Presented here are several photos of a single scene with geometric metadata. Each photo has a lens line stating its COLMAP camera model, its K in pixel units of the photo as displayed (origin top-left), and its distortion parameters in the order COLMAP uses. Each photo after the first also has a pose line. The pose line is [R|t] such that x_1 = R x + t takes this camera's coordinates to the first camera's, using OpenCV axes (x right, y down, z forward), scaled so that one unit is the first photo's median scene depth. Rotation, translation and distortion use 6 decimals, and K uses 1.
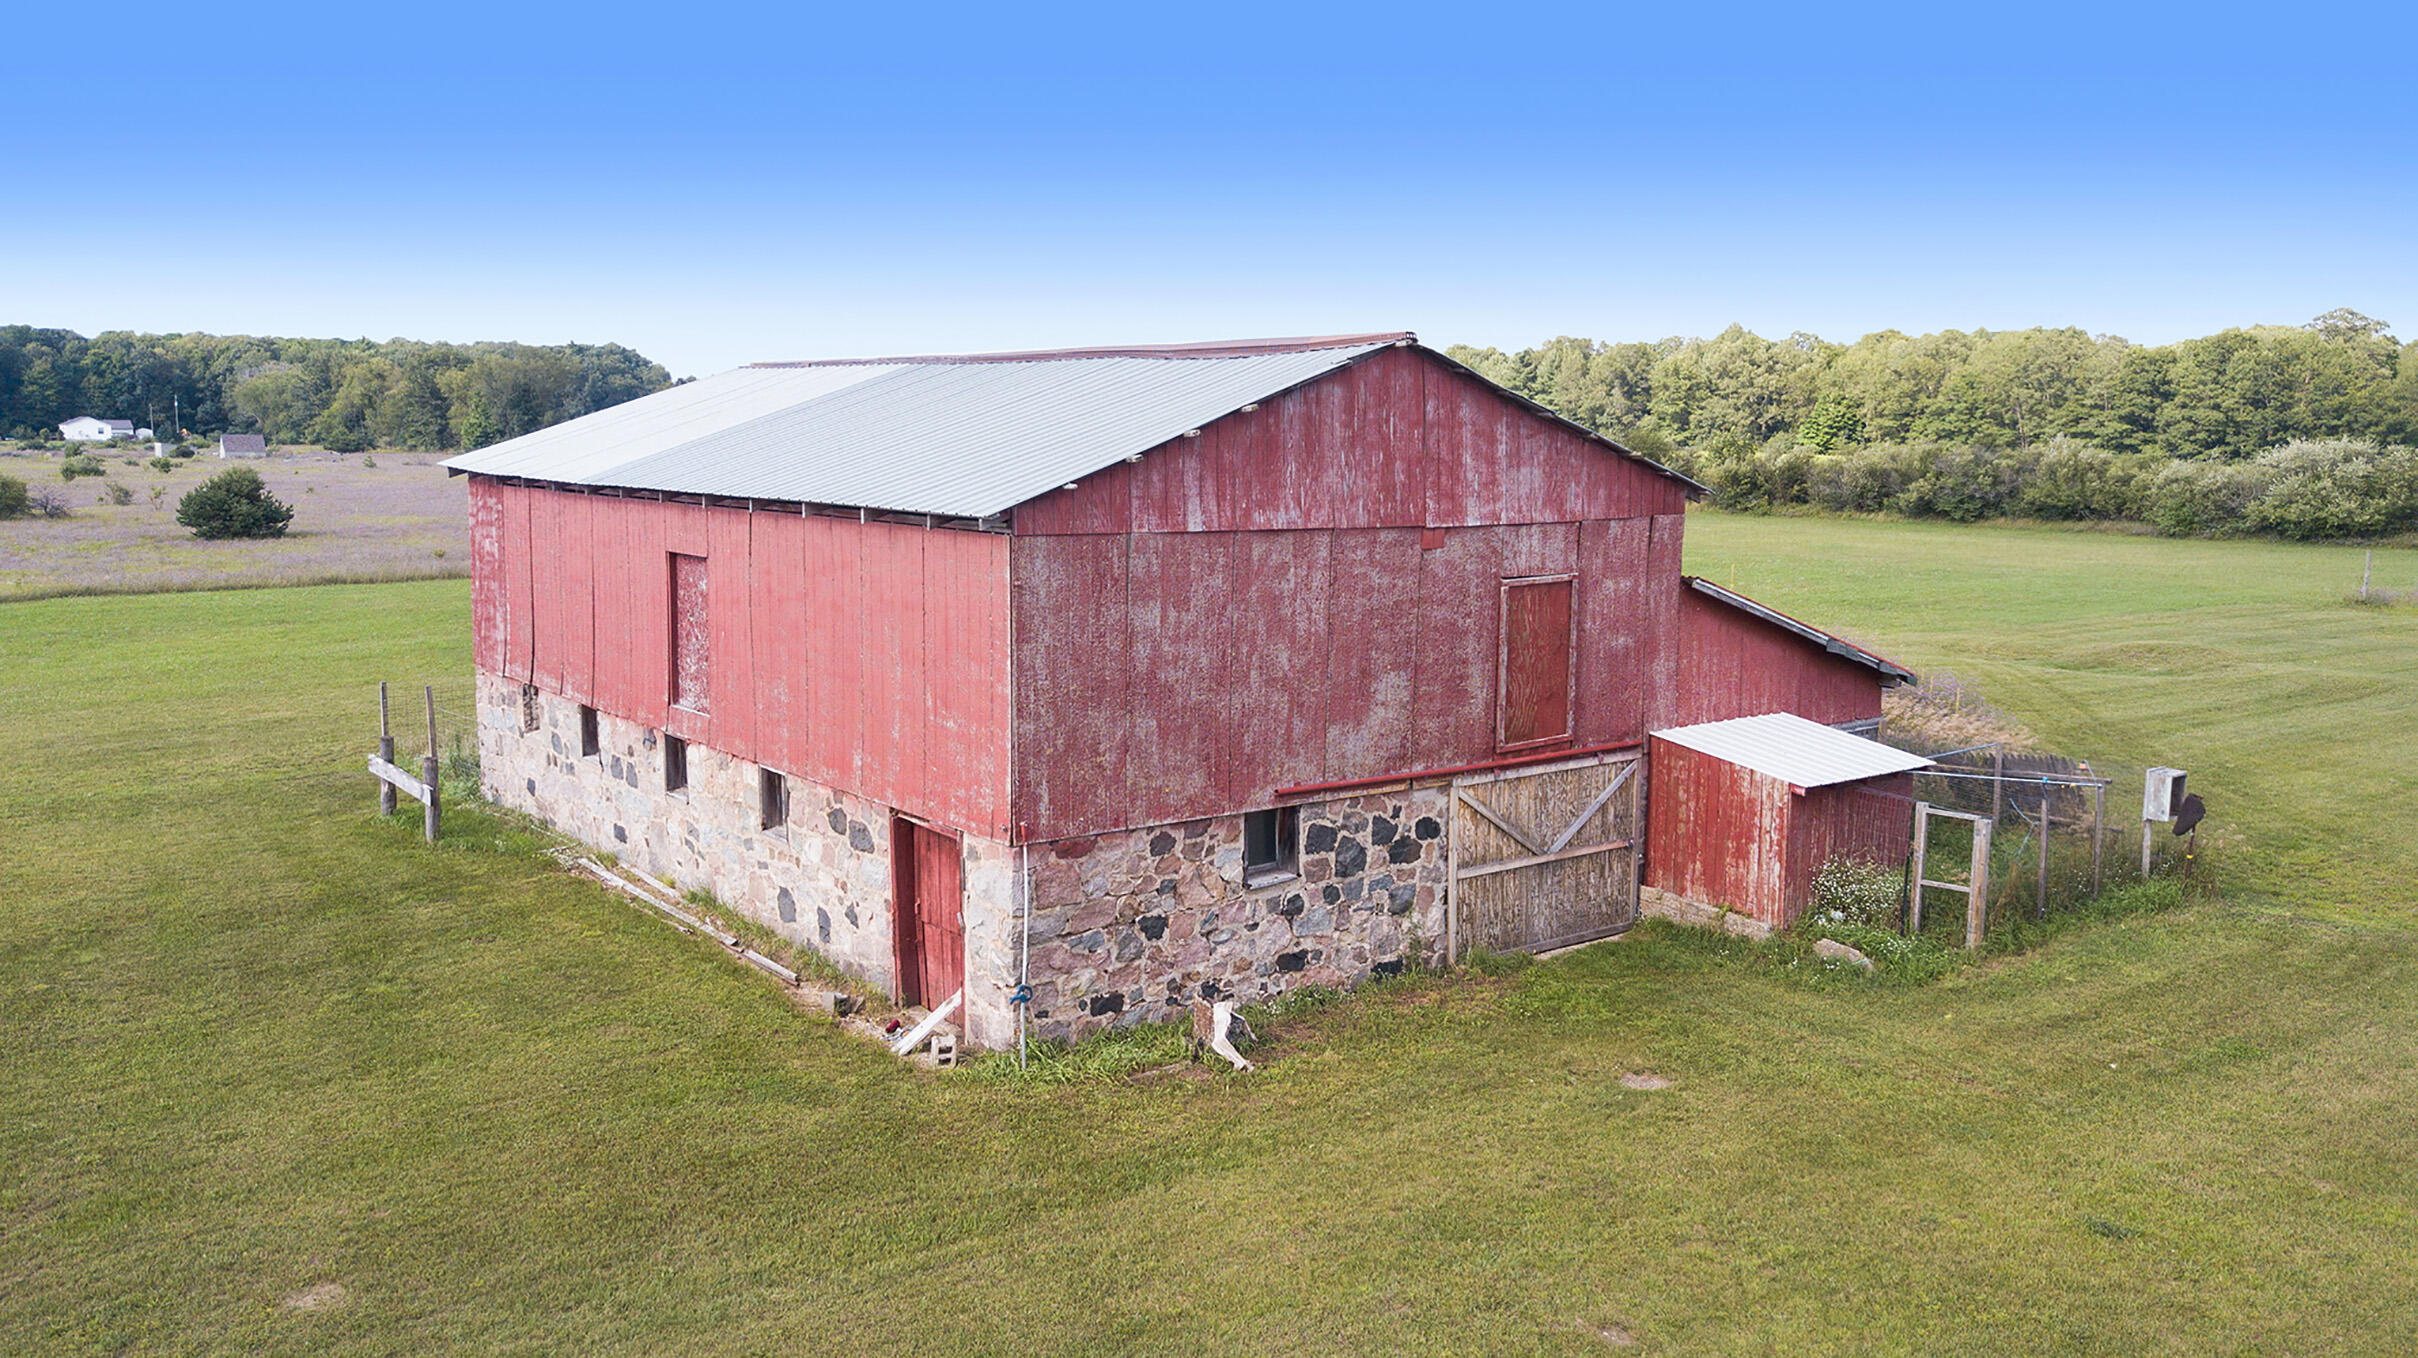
lens RADIAL K [[1901.8, 0, 1207.5], [0, 1901.8, 681.8], [0, 0, 1]] dist [-0.005782, 0.000975]
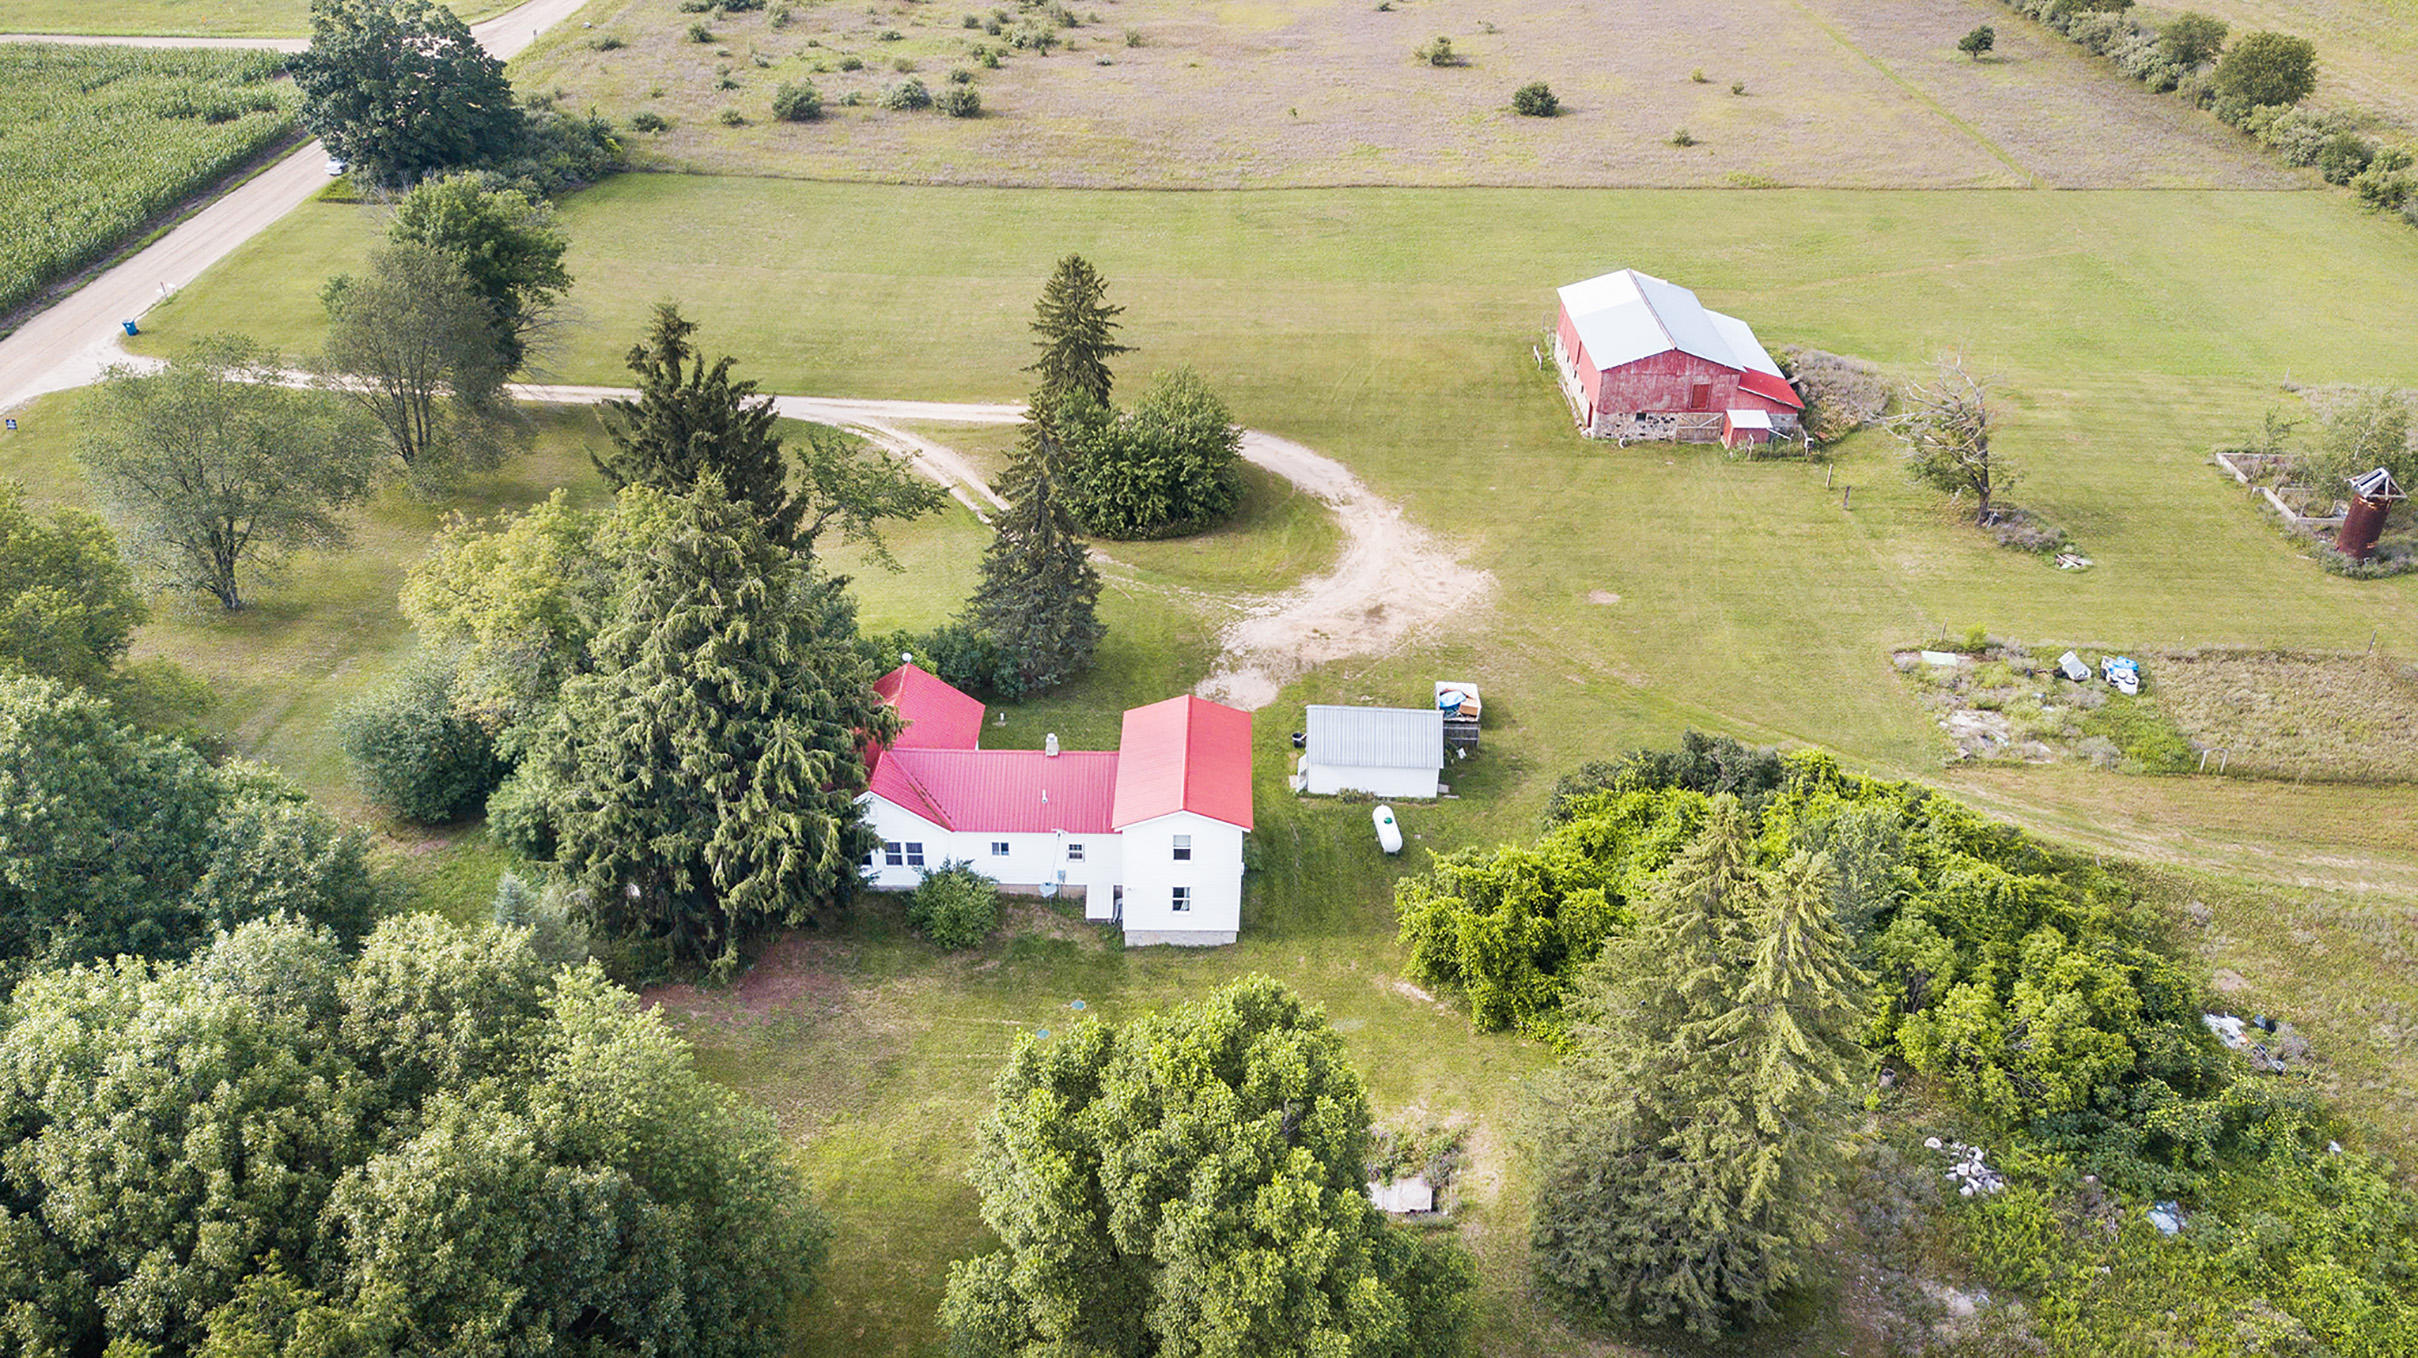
lens RADIAL K [[1901.8, 0, 1213.3], [0, 1901.8, 676.9], [0, 0, 1]] dist [-0.005782, 0.000975]
pose [[0.801129, 0.308235, -0.513014, 2.424471], [-0.091173, 0.910027, 0.404398, -1.577425], [0.591507, -0.277202, 0.757152, -4.984084]]
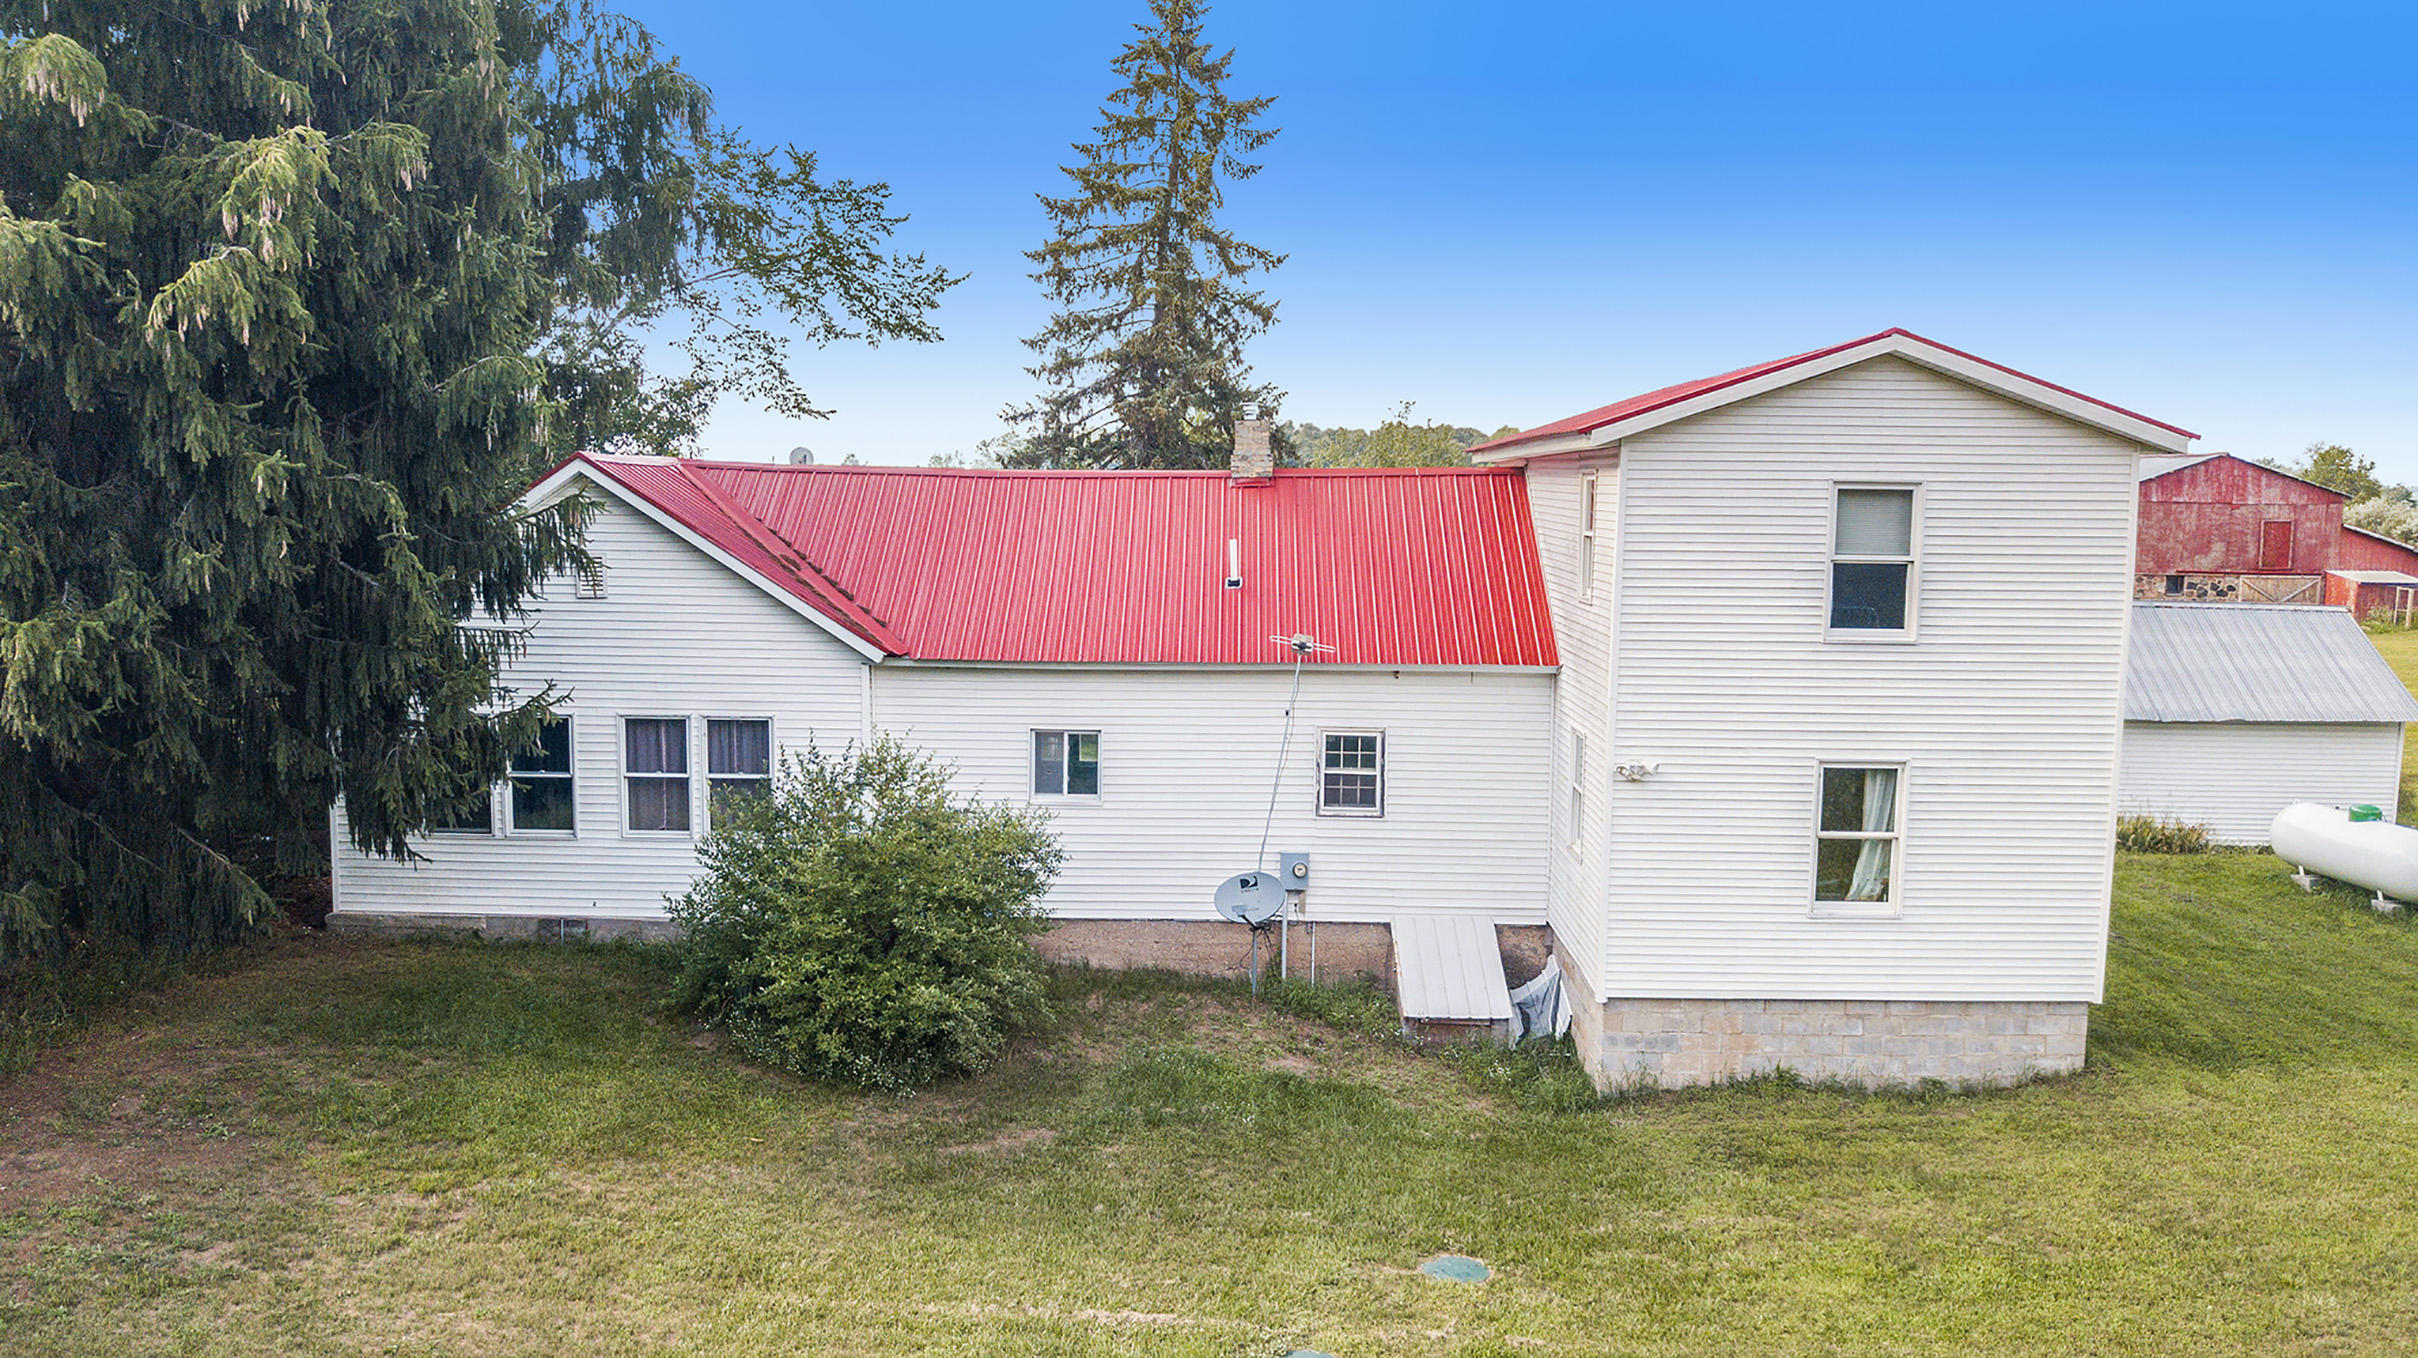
lens RADIAL K [[1901.8, 0, 1188.1], [0, 1901.8, 682.4], [0, 0, 1]] dist [-0.005782, 0.000975]
pose [[0.792522, 0.065532, -0.606312, 0.743175], [-0.087774, 0.996115, -0.007068, 0.454269], [0.603493, 0.058820, 0.795196, -3.037437]]
